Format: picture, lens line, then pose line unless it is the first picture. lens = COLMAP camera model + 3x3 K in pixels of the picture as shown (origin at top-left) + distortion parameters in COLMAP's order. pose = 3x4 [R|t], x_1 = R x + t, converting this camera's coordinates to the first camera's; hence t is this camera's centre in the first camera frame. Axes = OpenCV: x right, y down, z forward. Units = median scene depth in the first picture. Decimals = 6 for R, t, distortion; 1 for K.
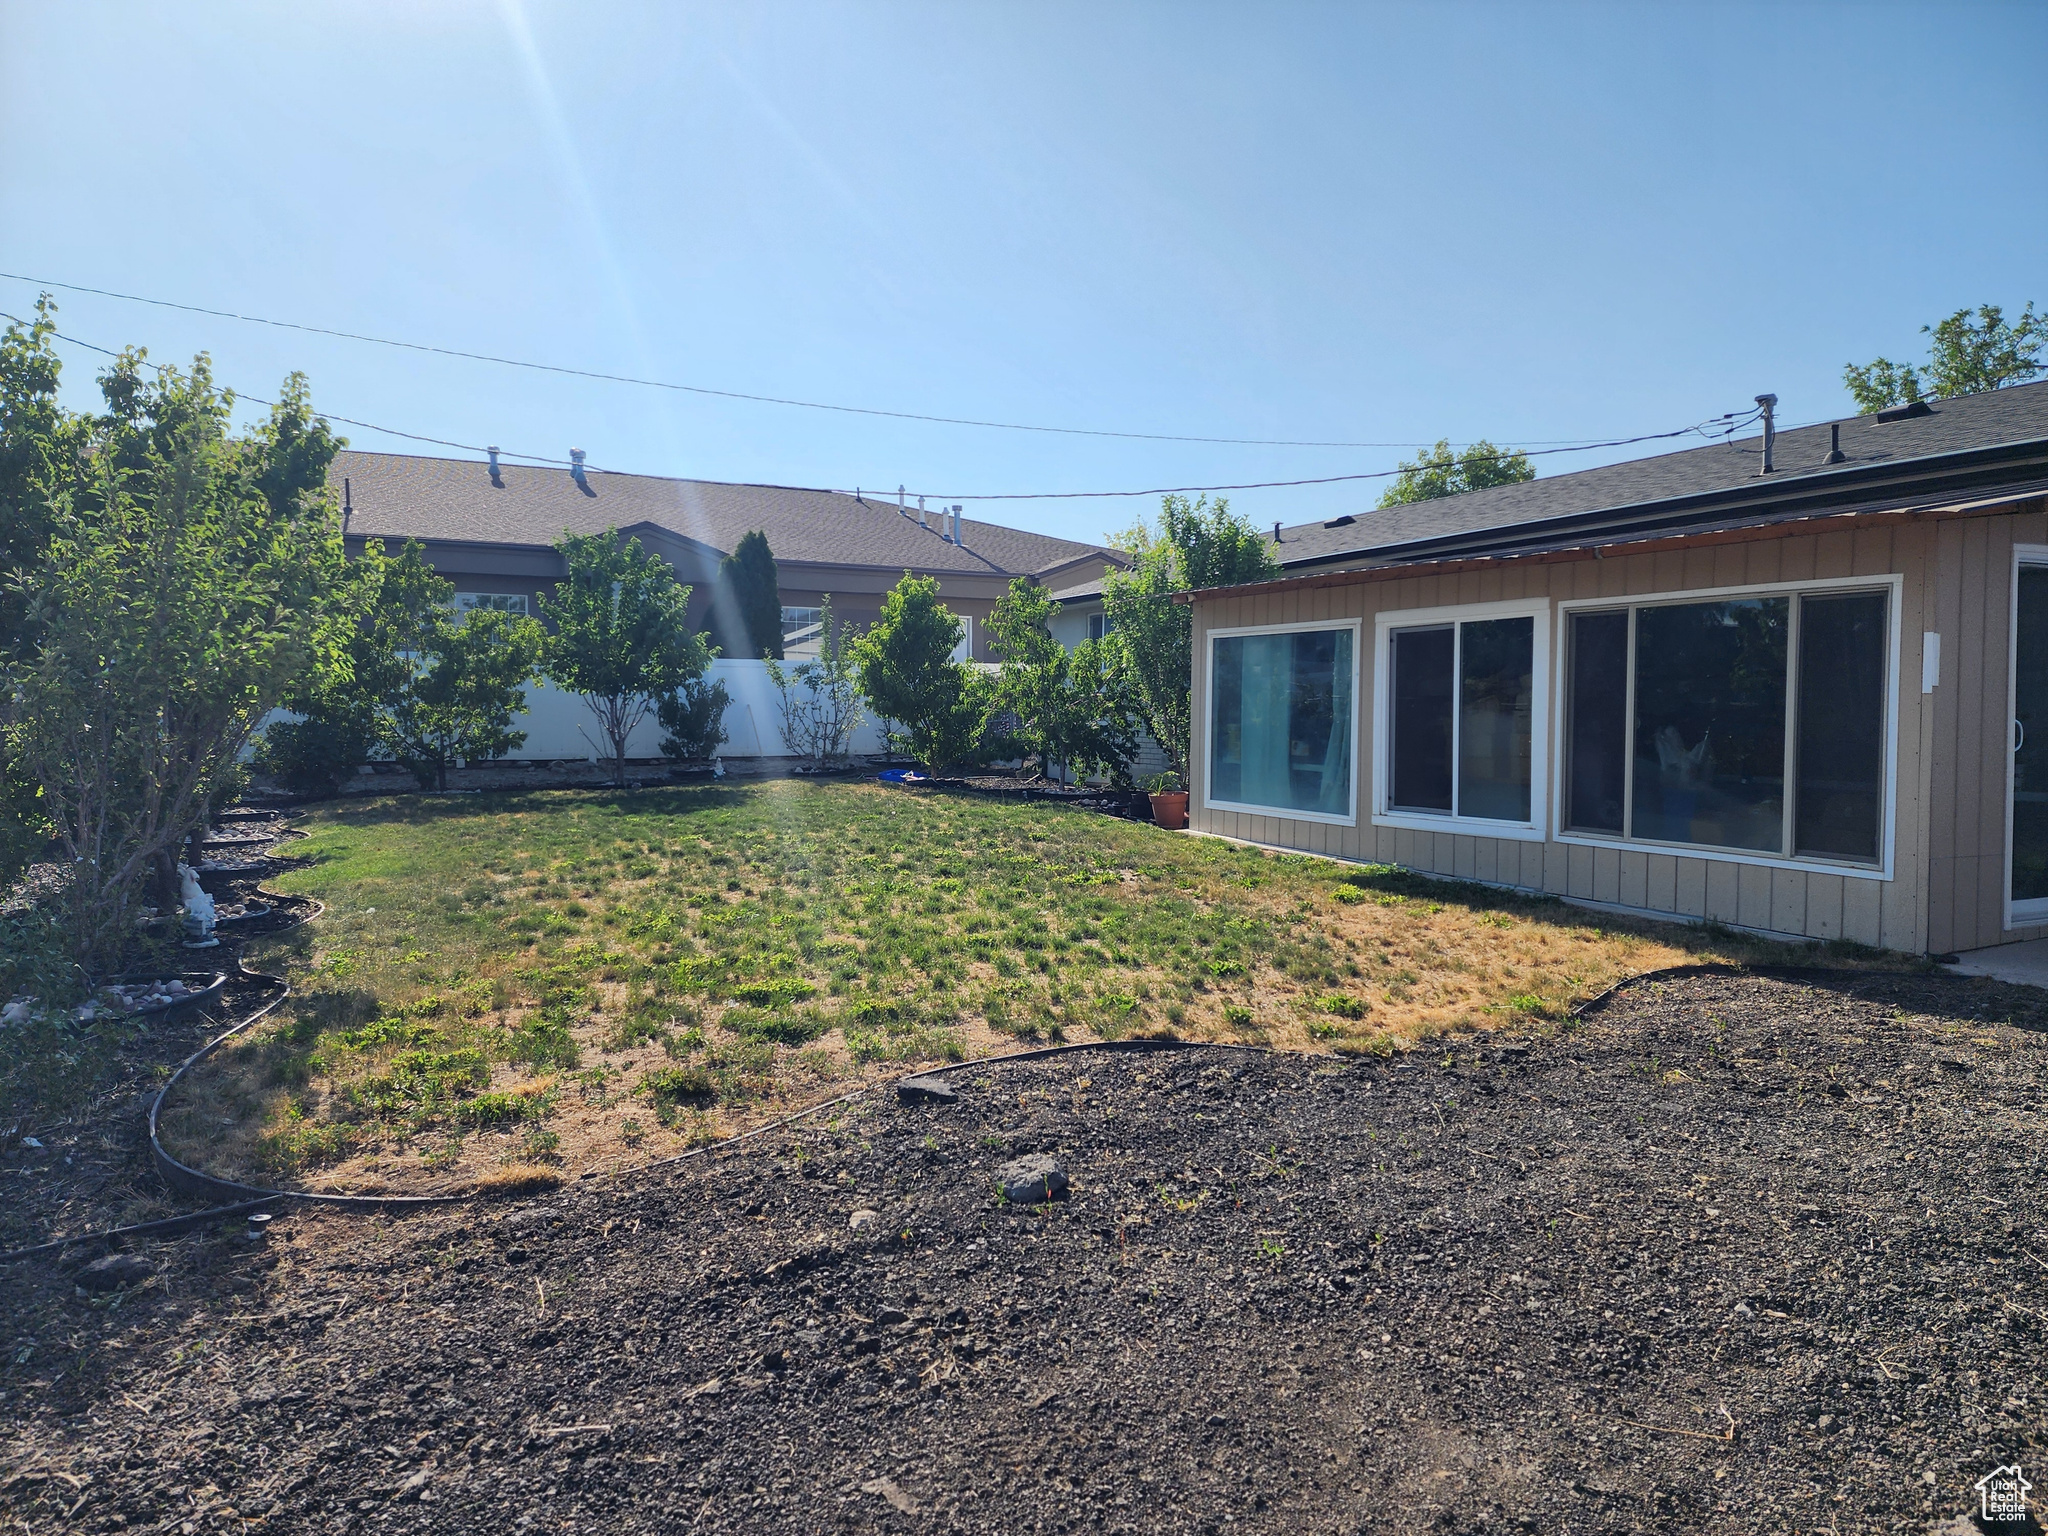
lens RADIAL K [[1287.0, 0, 1024.0], [0, 1287.0, 735.3], [0, 0, 1]] dist [-0.001708, -0.005203]
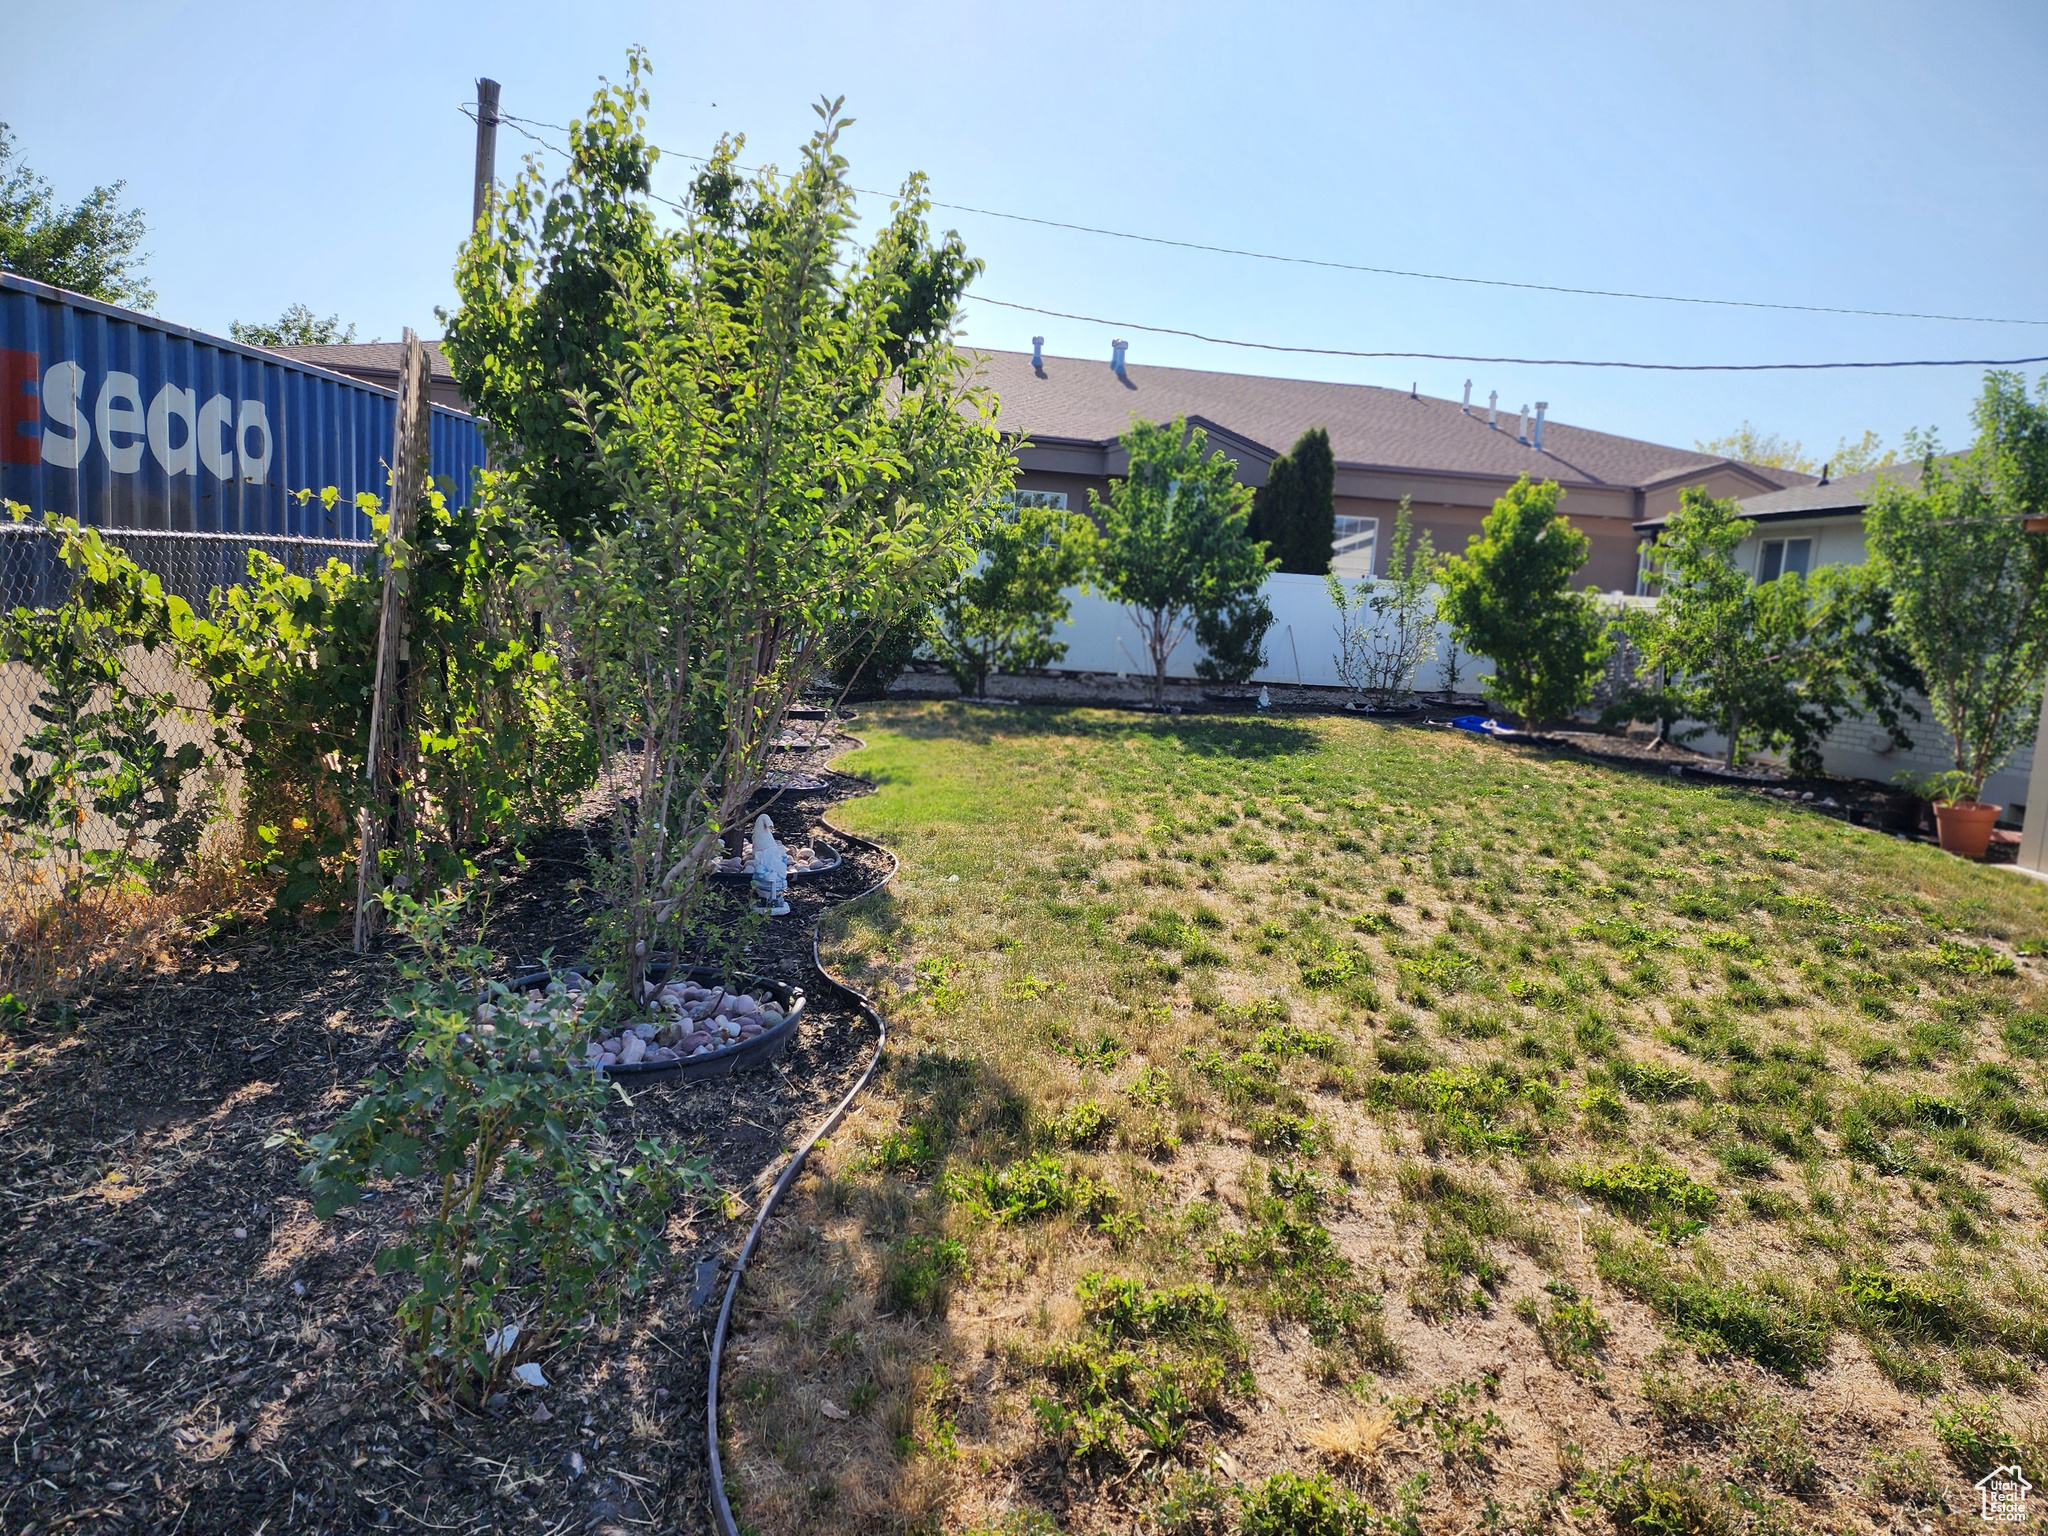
lens RADIAL K [[1335.4, 0, 1032.6], [0, 1335.4, 757.1], [0, 0, 1]] dist [0.084383, -0.092187]
pose [[0.930530, 0.101900, -0.351752, -0.065723], [-0.074468, 0.993091, 0.090693, -0.006362], [0.358564, -0.058198, 0.931689, 0.091938]]
